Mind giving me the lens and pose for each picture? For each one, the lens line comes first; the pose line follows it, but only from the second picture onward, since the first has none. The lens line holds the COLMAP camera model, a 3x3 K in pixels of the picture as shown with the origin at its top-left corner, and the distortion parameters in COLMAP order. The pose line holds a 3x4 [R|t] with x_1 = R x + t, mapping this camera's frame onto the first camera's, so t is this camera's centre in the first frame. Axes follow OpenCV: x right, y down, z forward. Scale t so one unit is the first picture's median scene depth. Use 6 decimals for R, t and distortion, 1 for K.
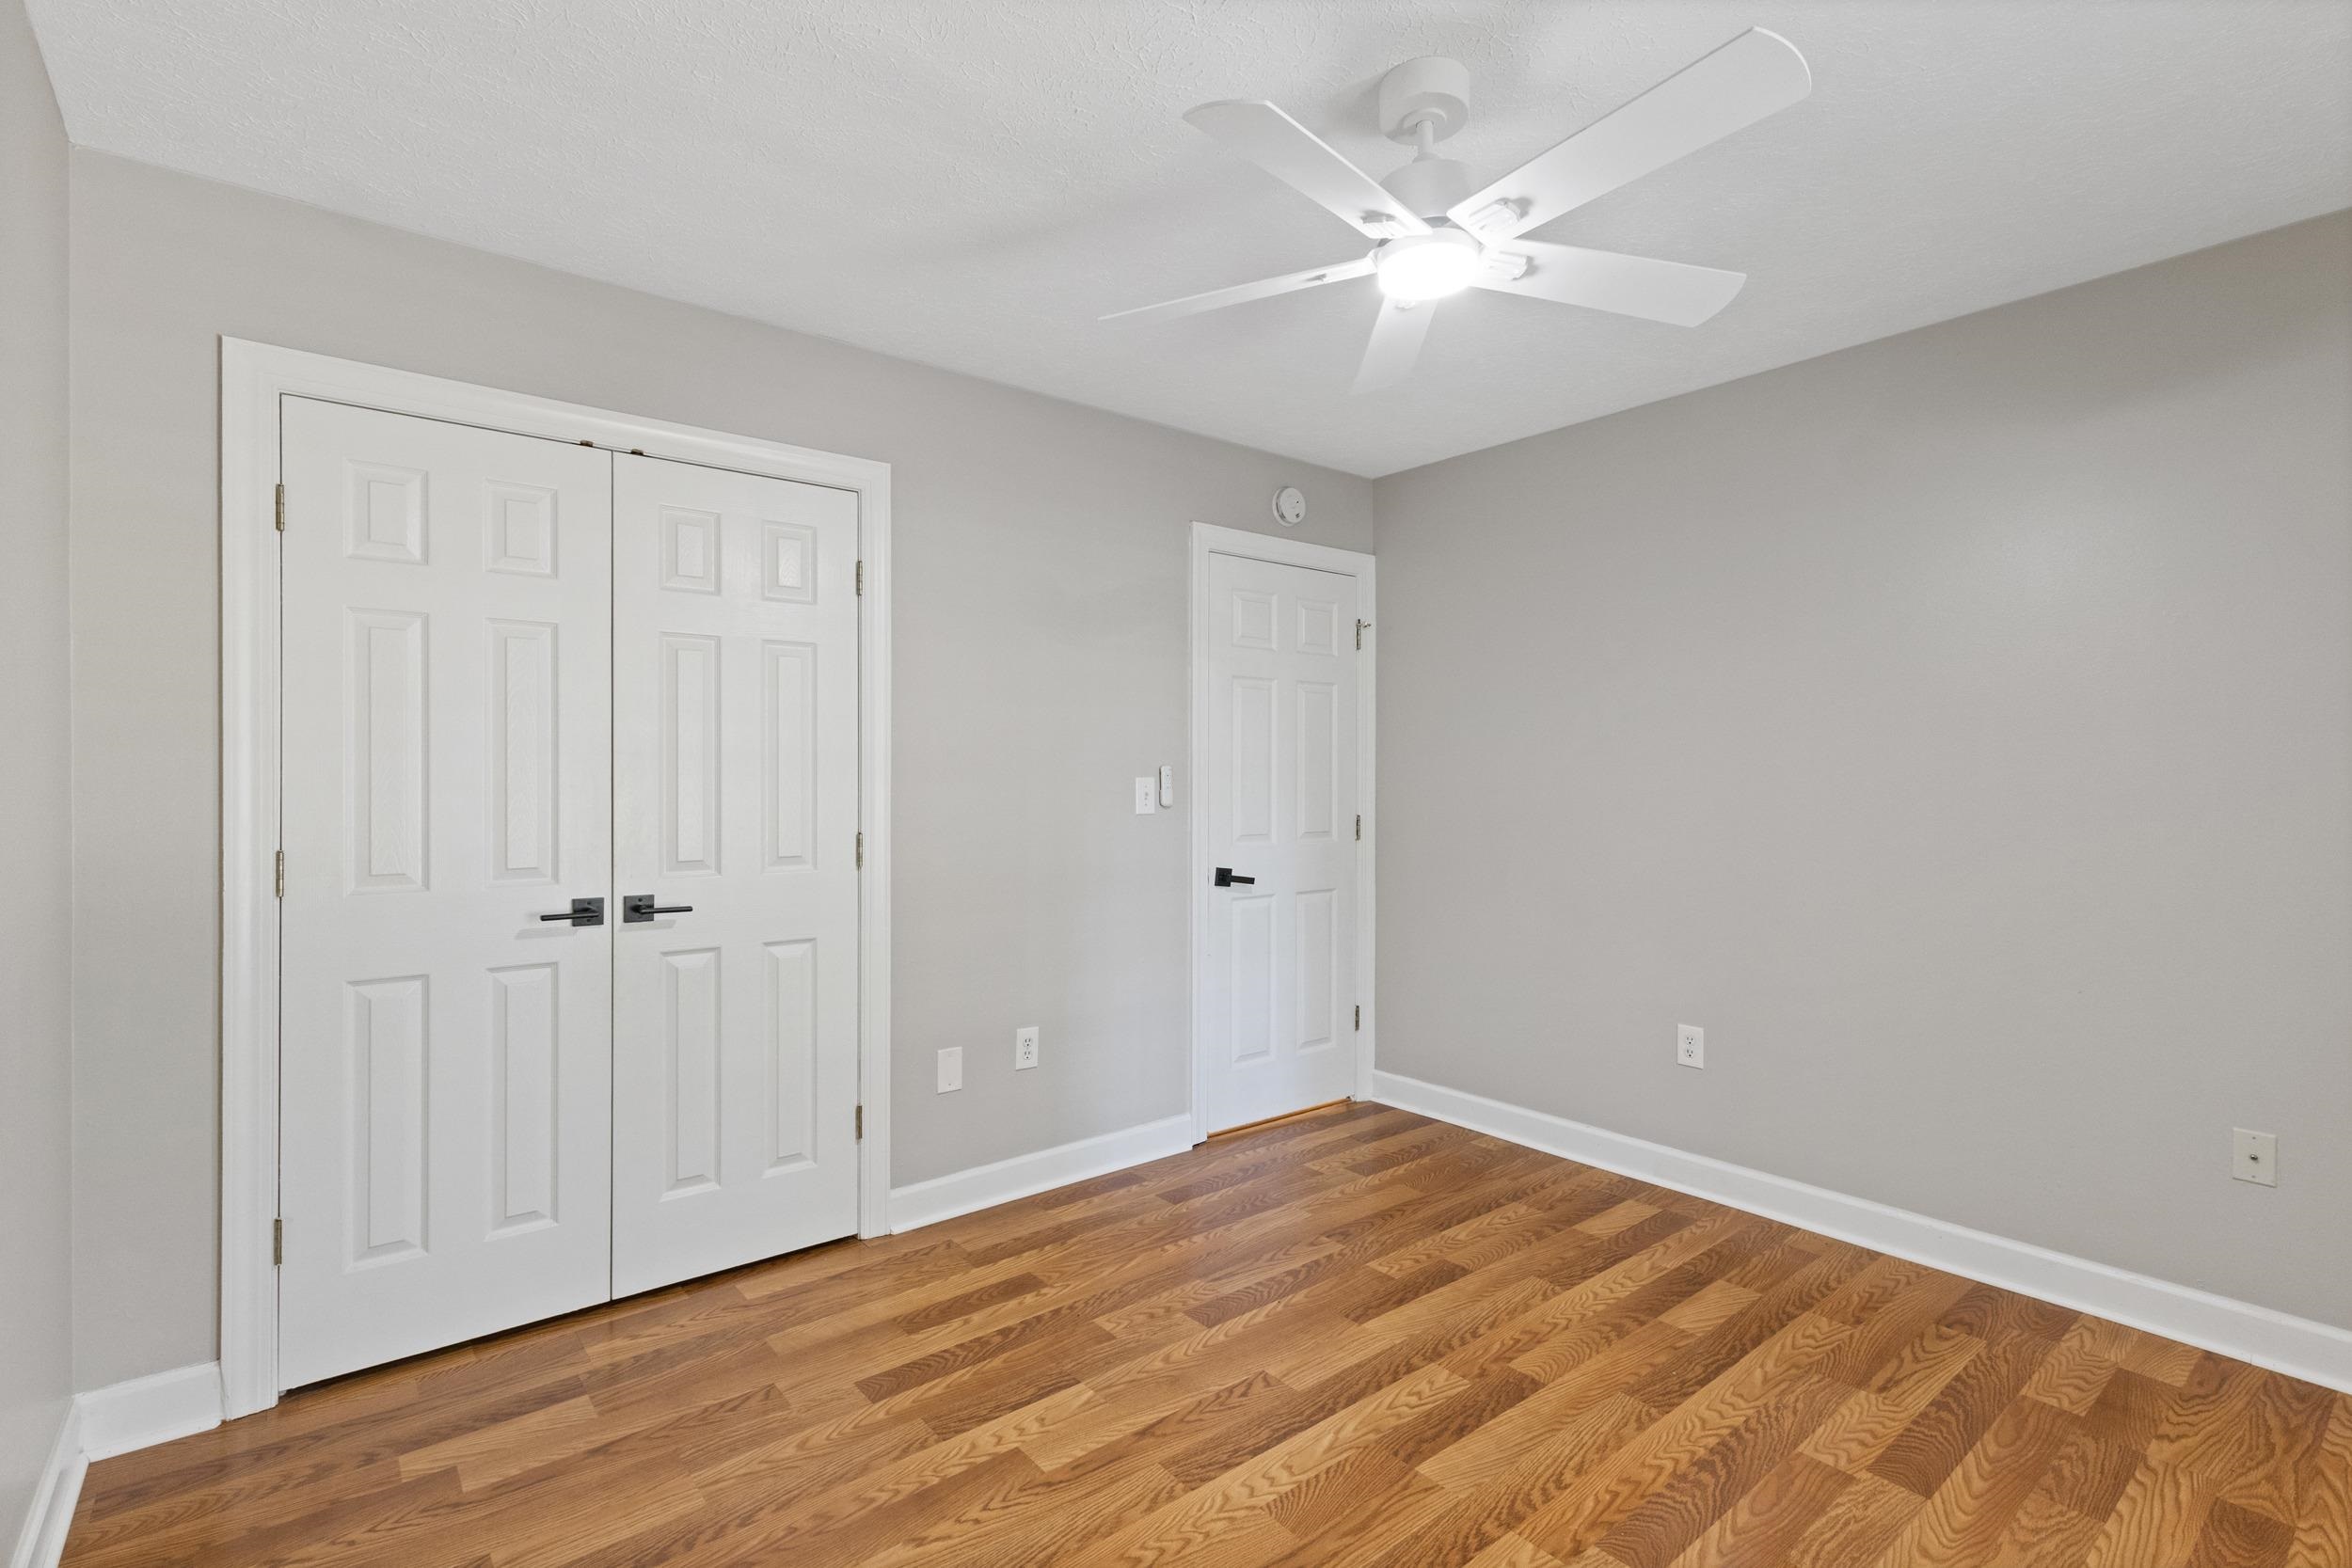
lens RADIAL K [[1090.2, 0, 1180.8], [0, 1090.2, 780.6], [0, 0, 1]] dist [0.005180, -0.000124]
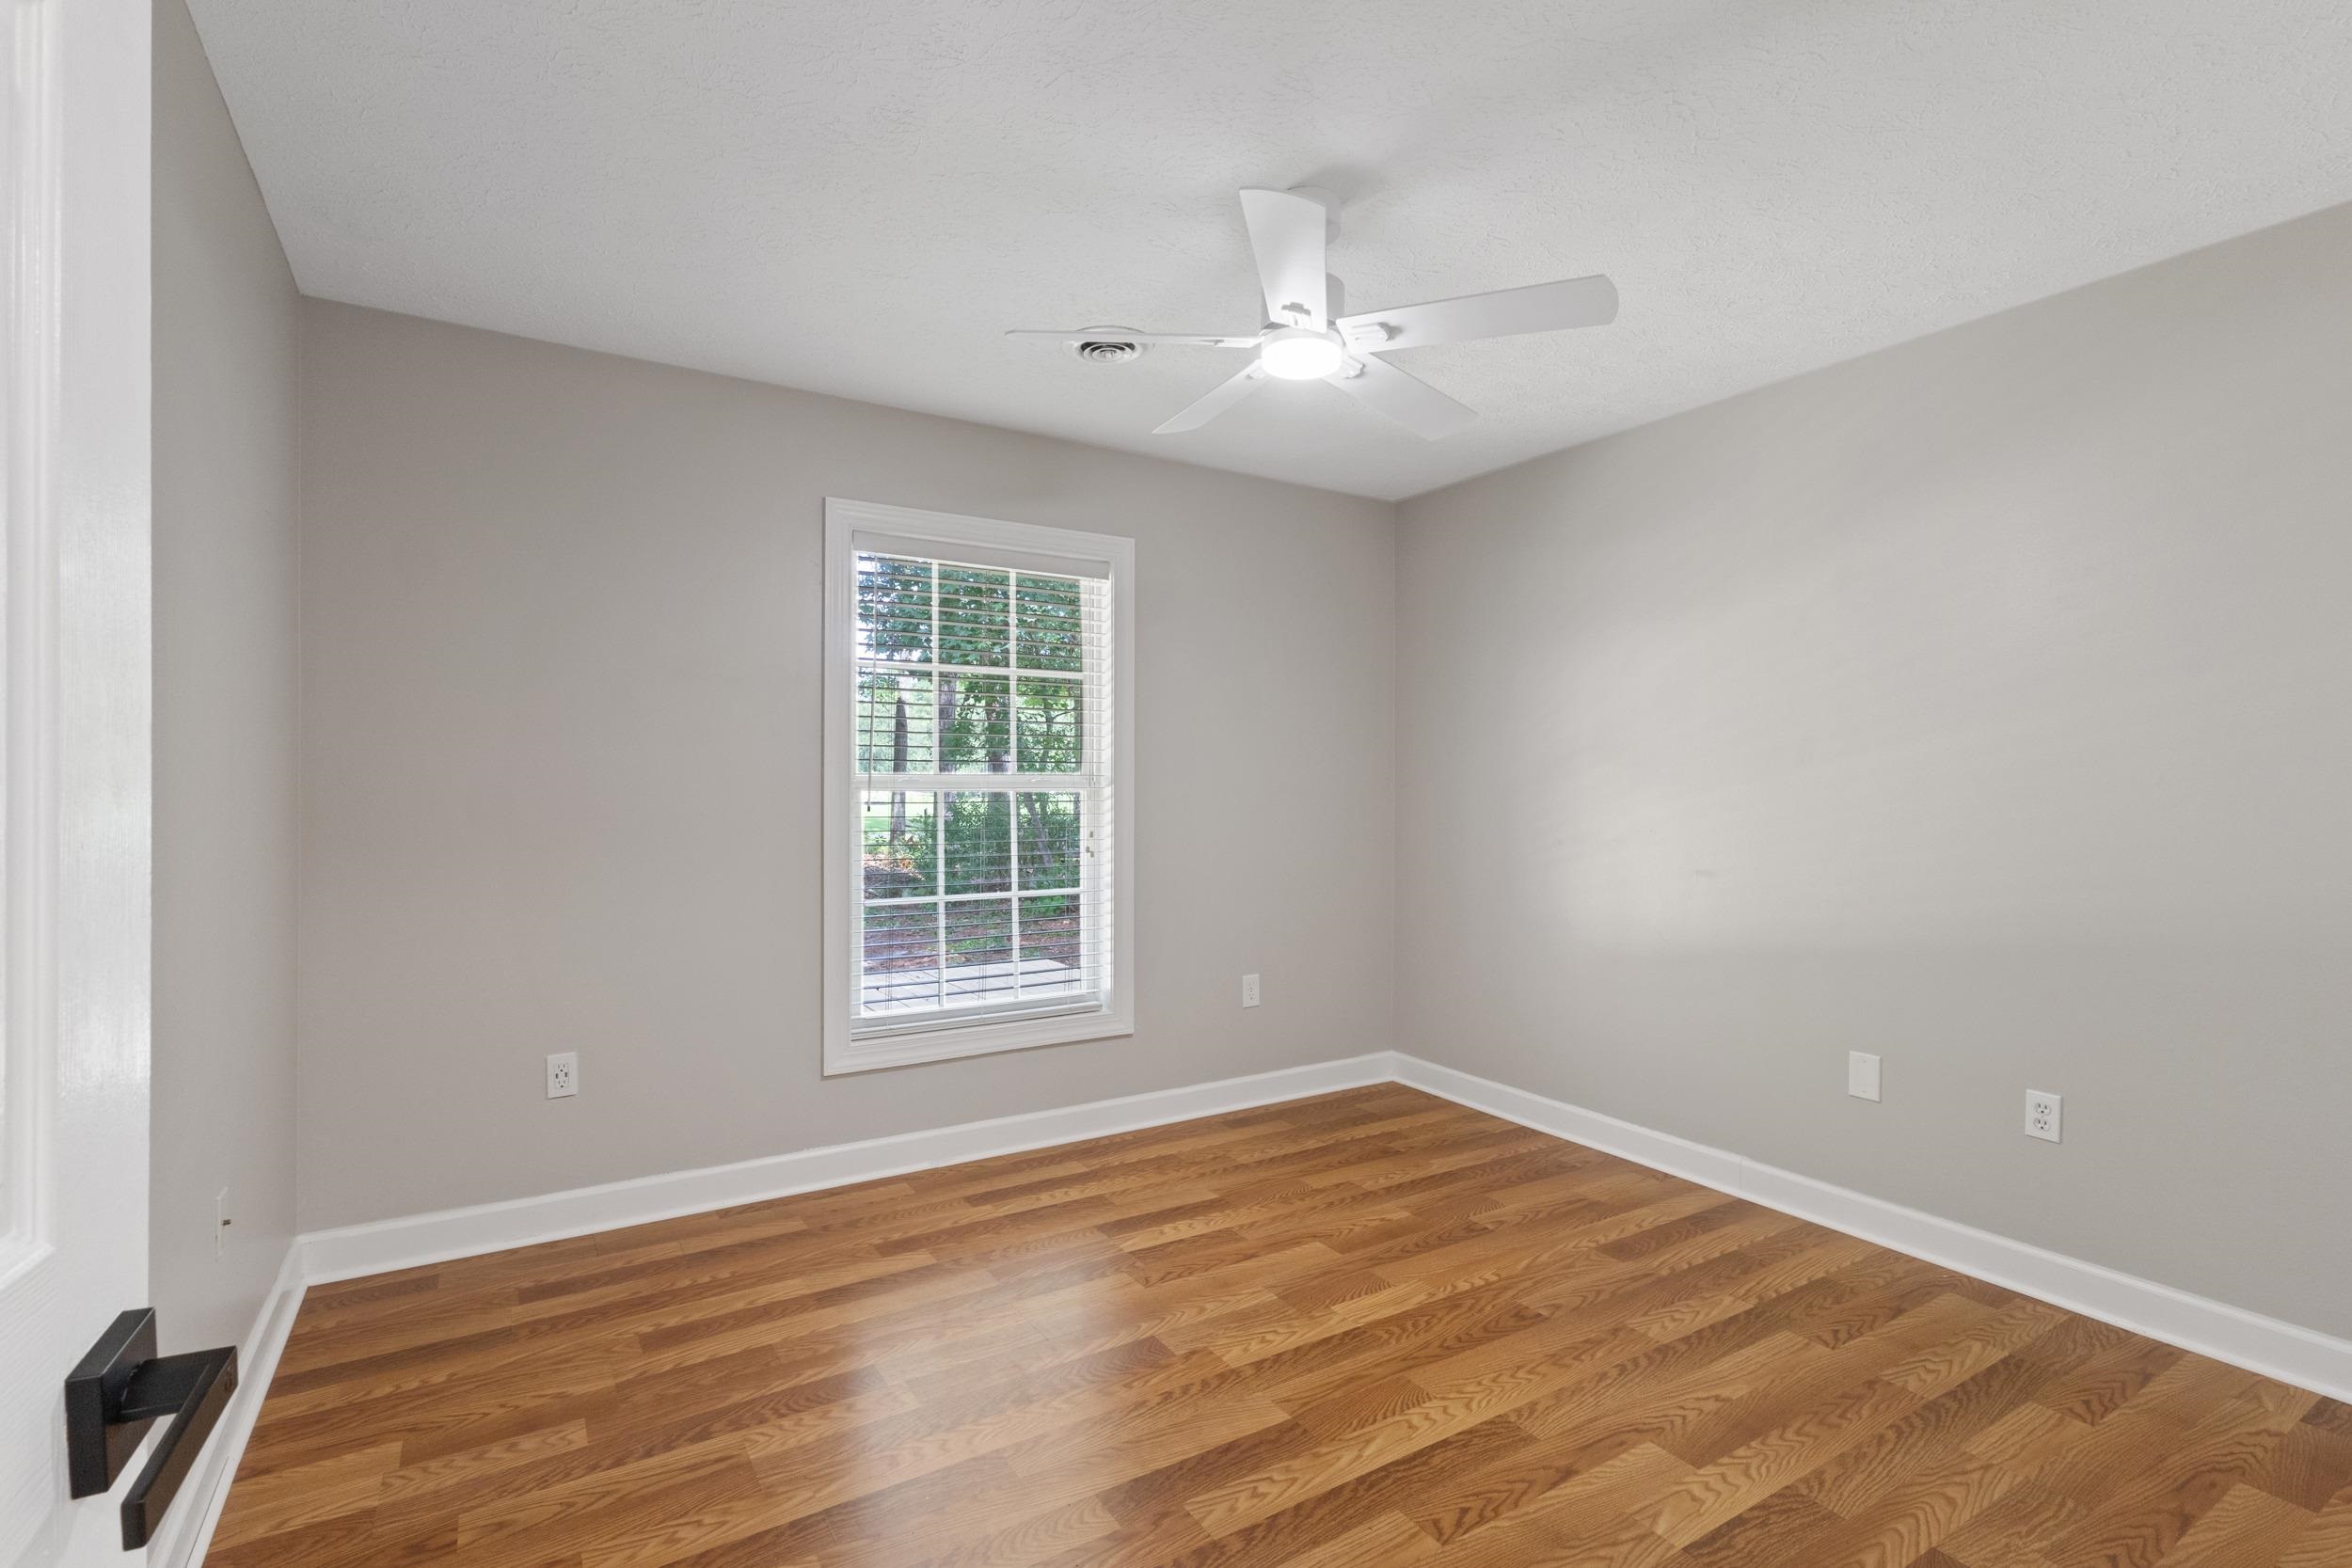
lens RADIAL K [[1090.2, 0, 1174.3], [0, 1090.2, 785.9], [0, 0, 1]] dist [0.005180, -0.000124]
pose [[-0.991973, -0.007797, 0.126210, 0.173313], [-0.007349, 0.999965, 0.004010, 0.005971], [-0.126237, 0.003050, -0.991995, 1.819595]]
